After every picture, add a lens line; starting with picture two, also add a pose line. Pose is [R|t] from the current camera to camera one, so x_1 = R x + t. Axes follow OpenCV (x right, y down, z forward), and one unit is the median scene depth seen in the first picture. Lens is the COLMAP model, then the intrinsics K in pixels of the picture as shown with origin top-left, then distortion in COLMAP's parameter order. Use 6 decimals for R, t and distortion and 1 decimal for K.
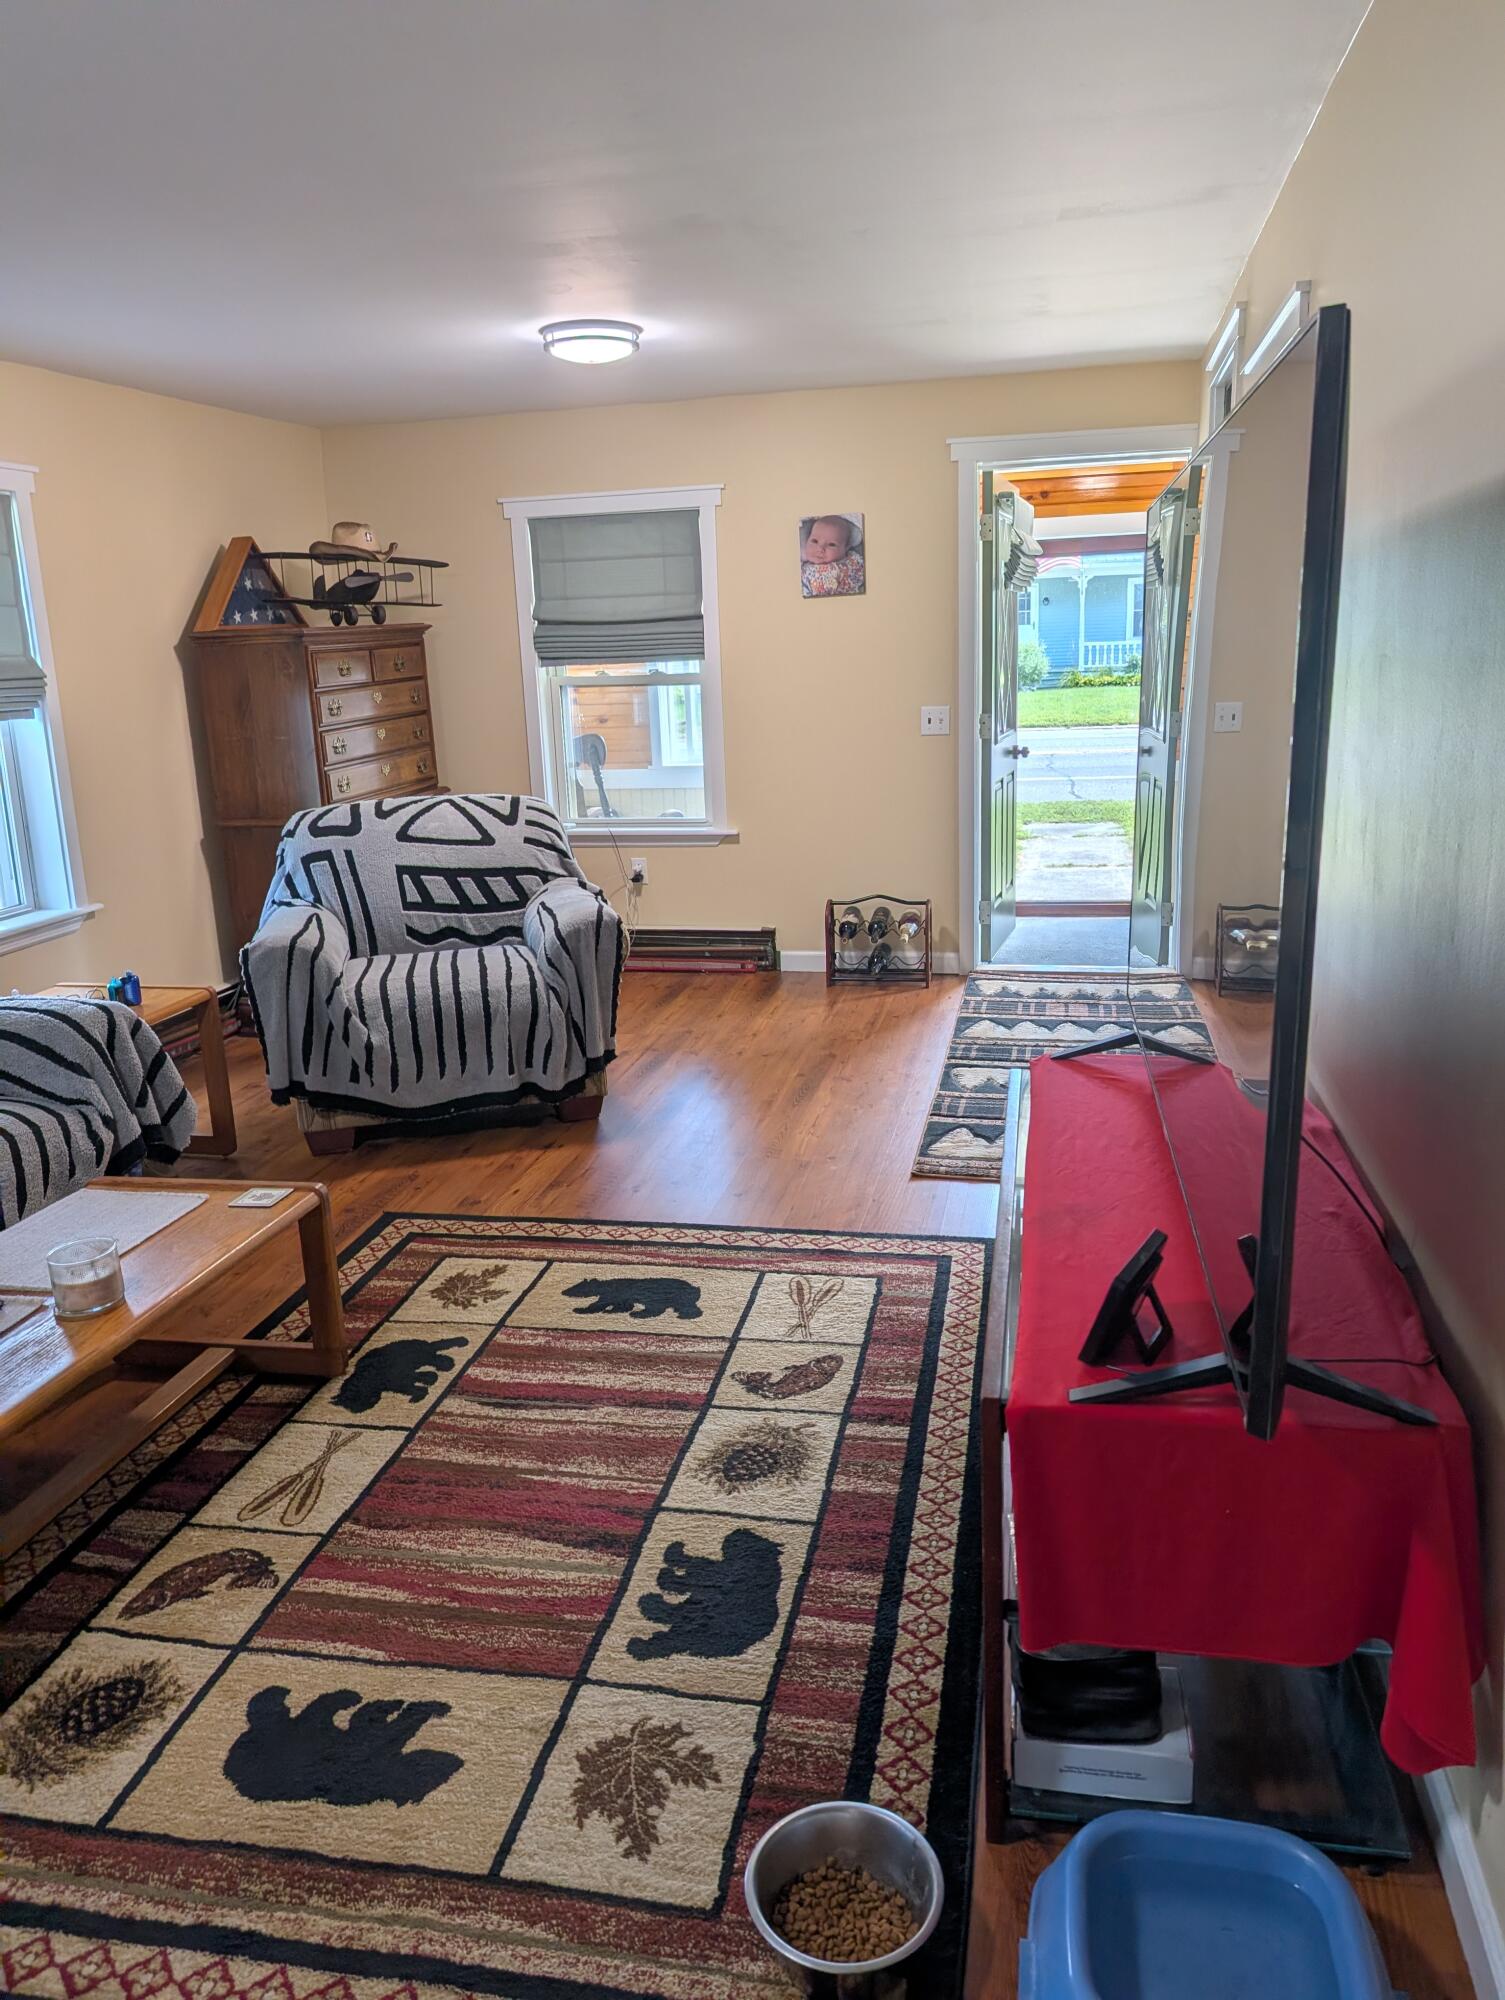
lens RADIAL K [[1426.3, 0, 759.8], [0, 1426.3, 1000.2], [0, 0, 1]] dist [0.004110, 0.005738]
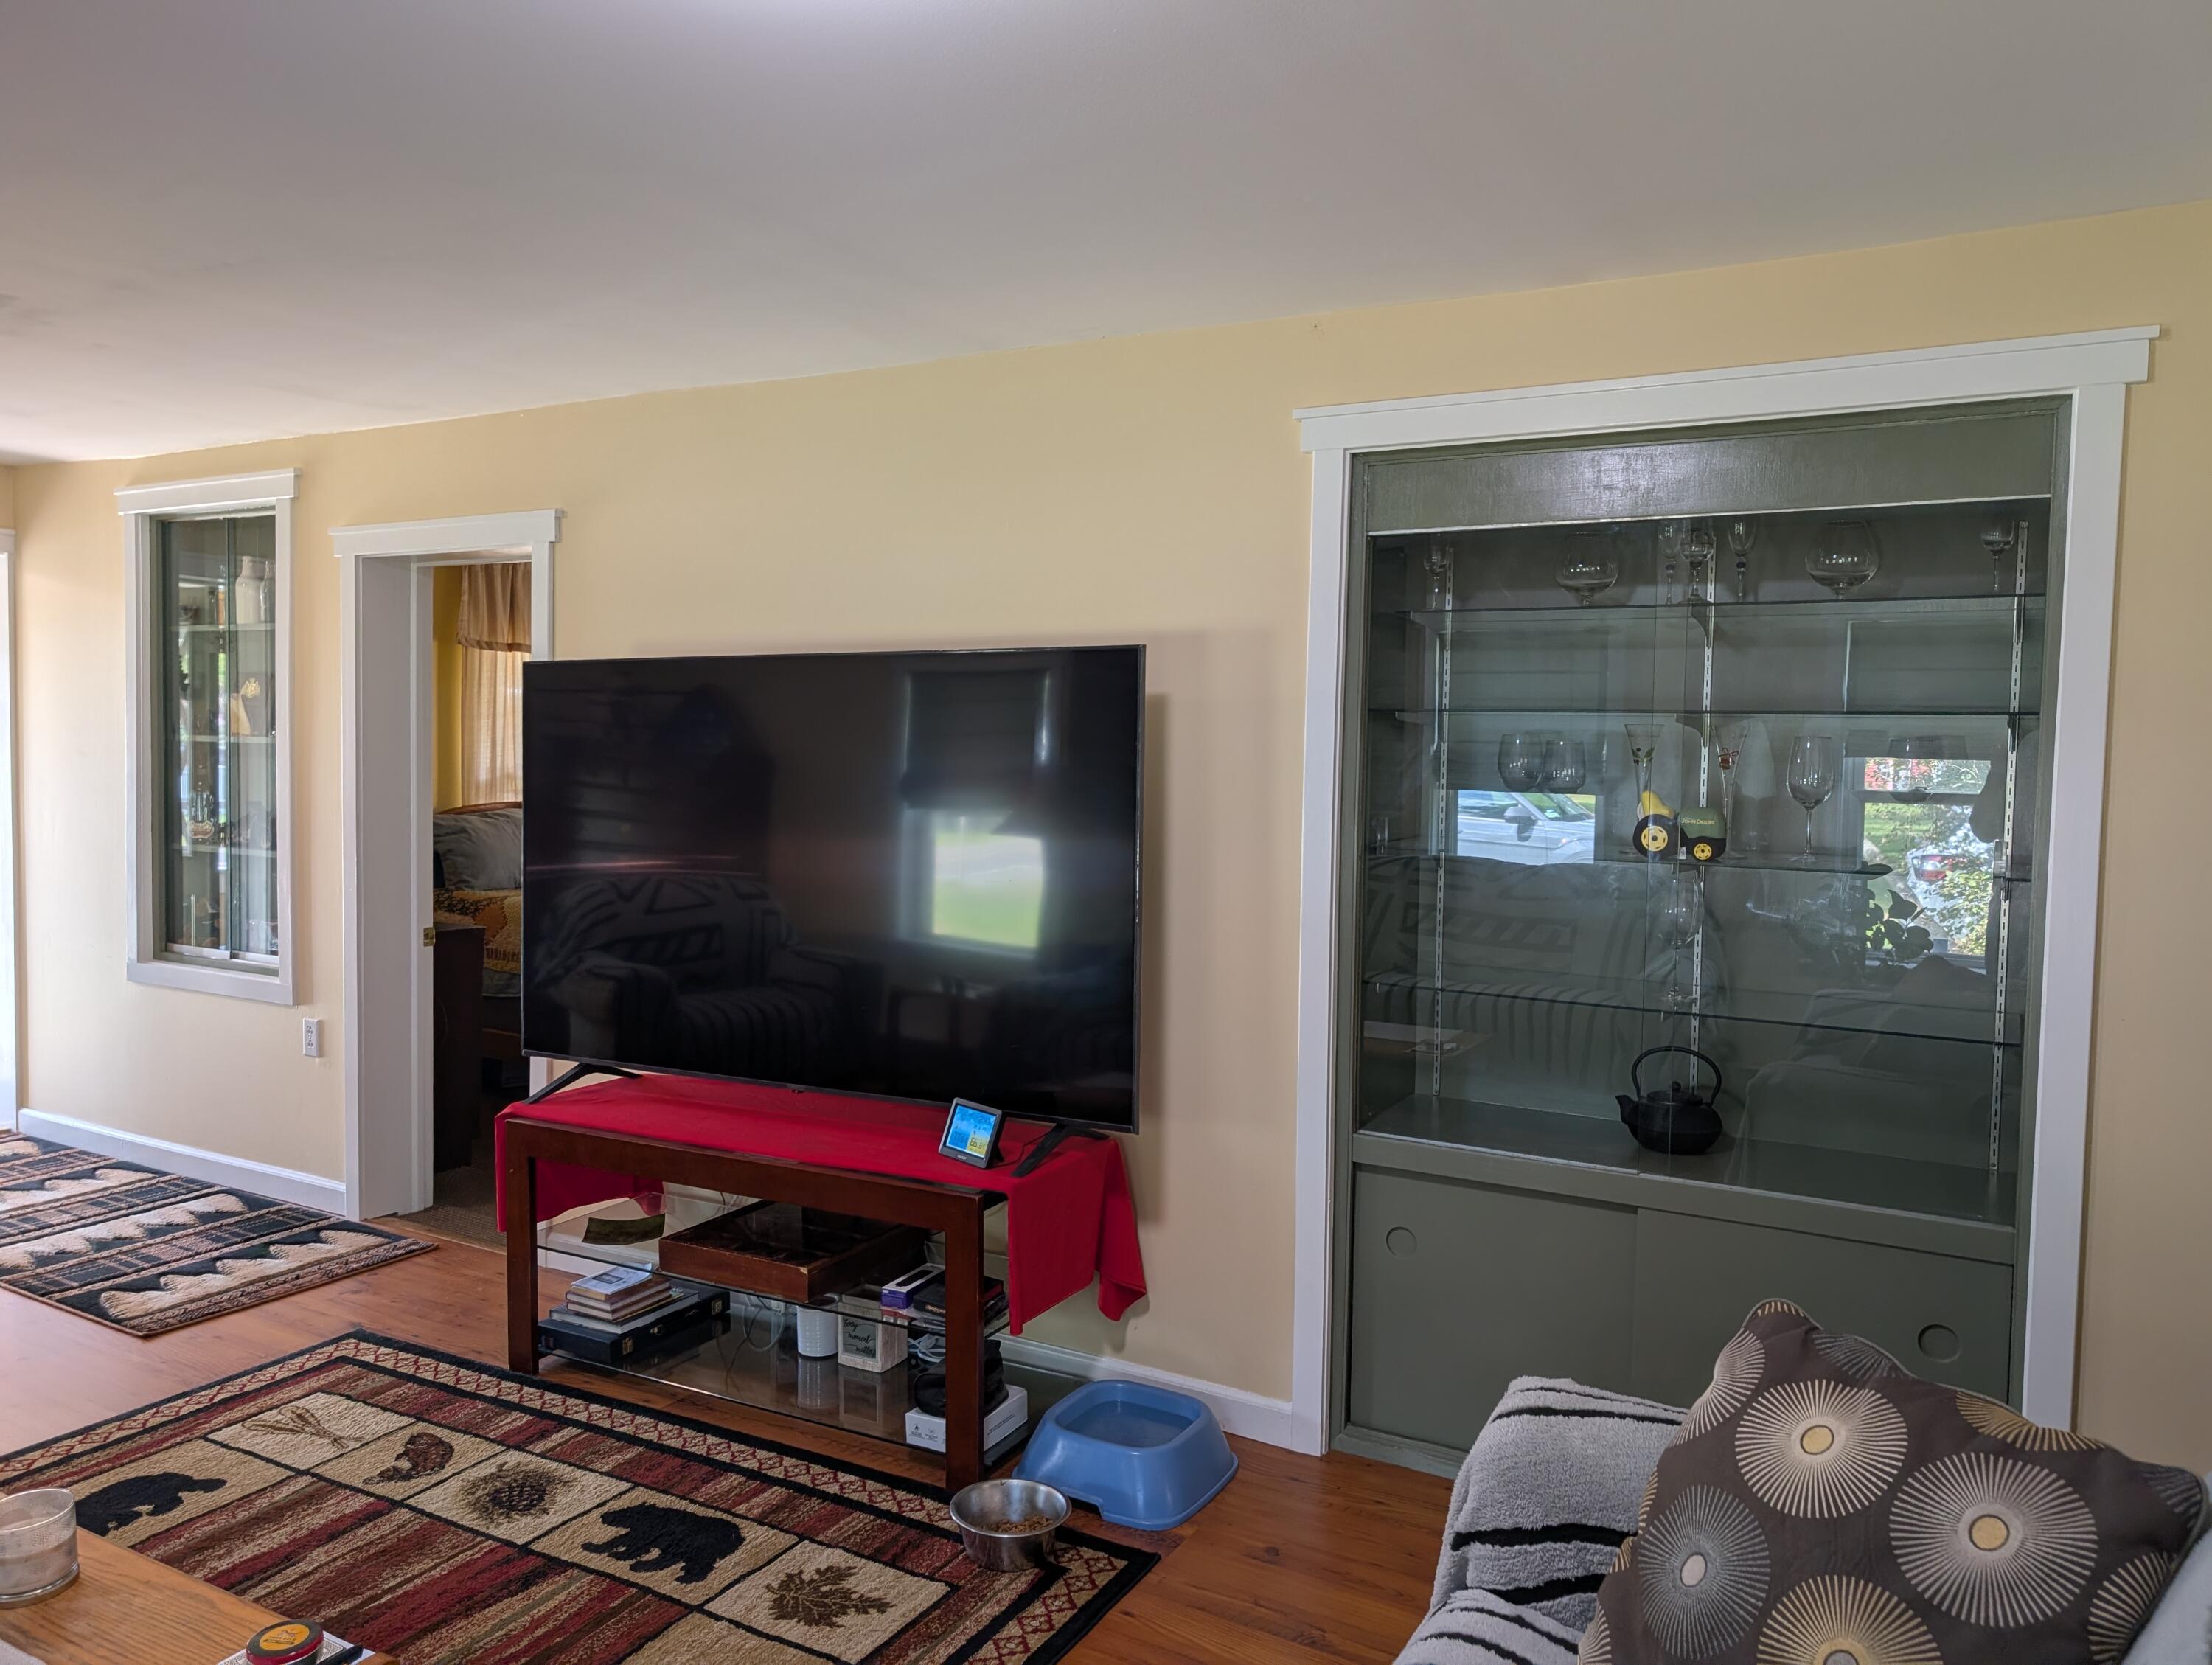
lens RADIAL K [[1570.9, 0, 1105.5], [0, 1570.9, 826.4], [0, 0, 1]] dist [-0.001478, -0.011782]
pose [[0.316573, -0.018888, 0.948380, -0.937883], [0.214359, 0.975363, -0.052129, -0.014190], [-0.924030, 0.219796, 0.312823, 0.098430]]
